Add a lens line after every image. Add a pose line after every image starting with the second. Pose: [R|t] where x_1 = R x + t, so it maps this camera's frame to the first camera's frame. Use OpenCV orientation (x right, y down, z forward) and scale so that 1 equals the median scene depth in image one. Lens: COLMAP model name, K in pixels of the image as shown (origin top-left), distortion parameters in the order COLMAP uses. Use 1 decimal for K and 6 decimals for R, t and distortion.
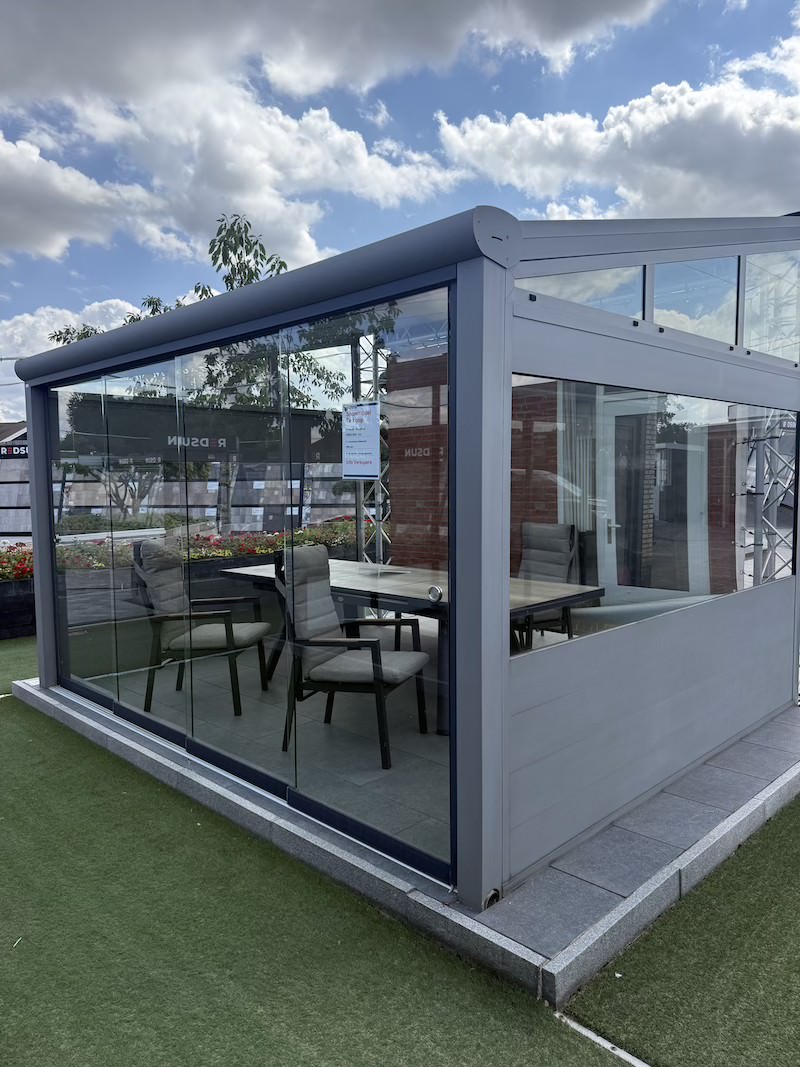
lens RADIAL K [[755.5, 0, 393.8], [0, 755.5, 536.2], [0, 0, 1]] dist [0.134536, -0.204285]
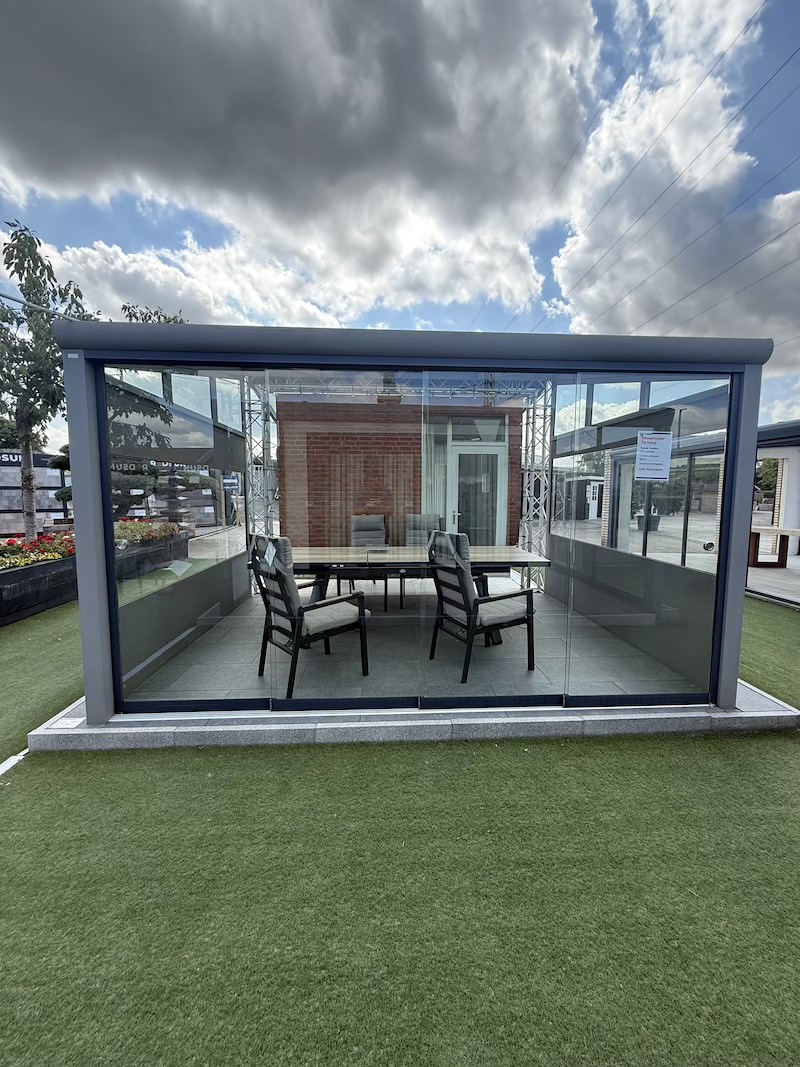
lens RADIAL K [[422.0, 0, 399.2], [0, 422.0, 538.5], [0, 0, 1]] dist [0.001068, 0.002945]
pose [[0.656607, -0.069725, 0.751003, -0.643639], [0.048045, 0.997562, 0.050609, -0.015607], [-0.752701, 0.002851, 0.658356, 0.499963]]
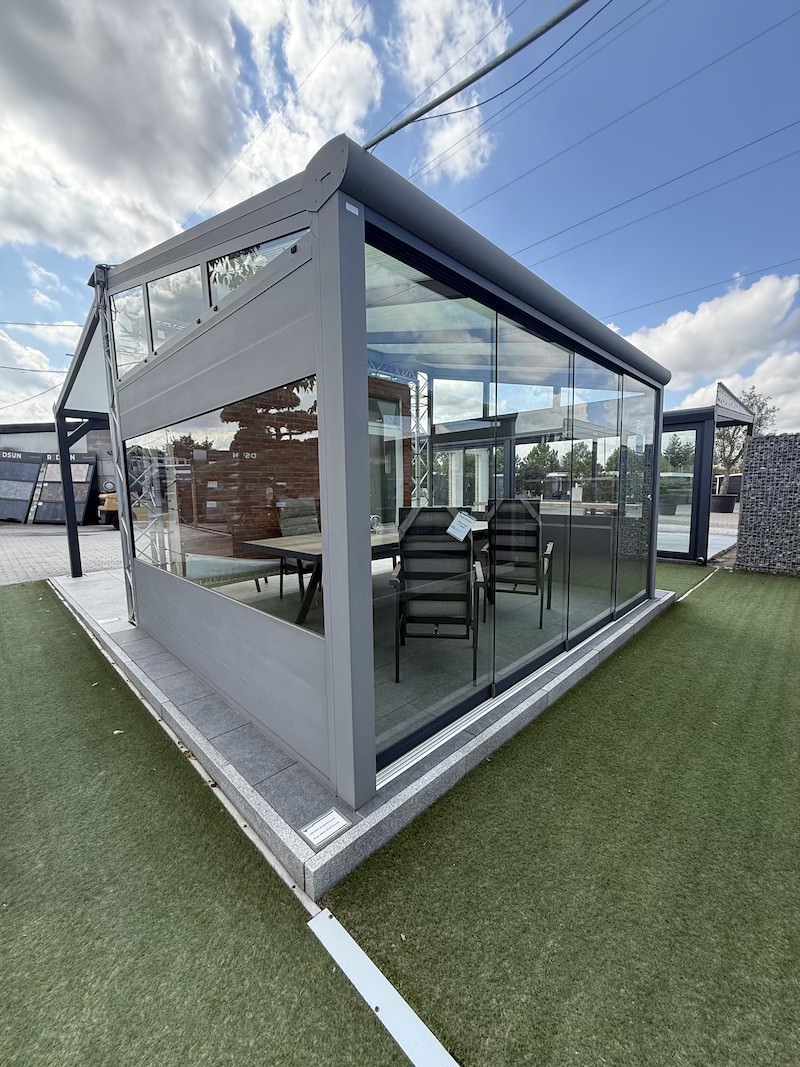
lens RADIAL K [[423.7, 0, 400.0], [0, 423.7, 533.5], [0, 0, 1]] dist [-0.000407, 0.000396]
pose [[-0.022193, -0.098373, 0.994902, -0.823114], [0.095515, 0.990387, 0.100058, -0.020043], [-0.995181, 0.097248, -0.012584, 1.079625]]
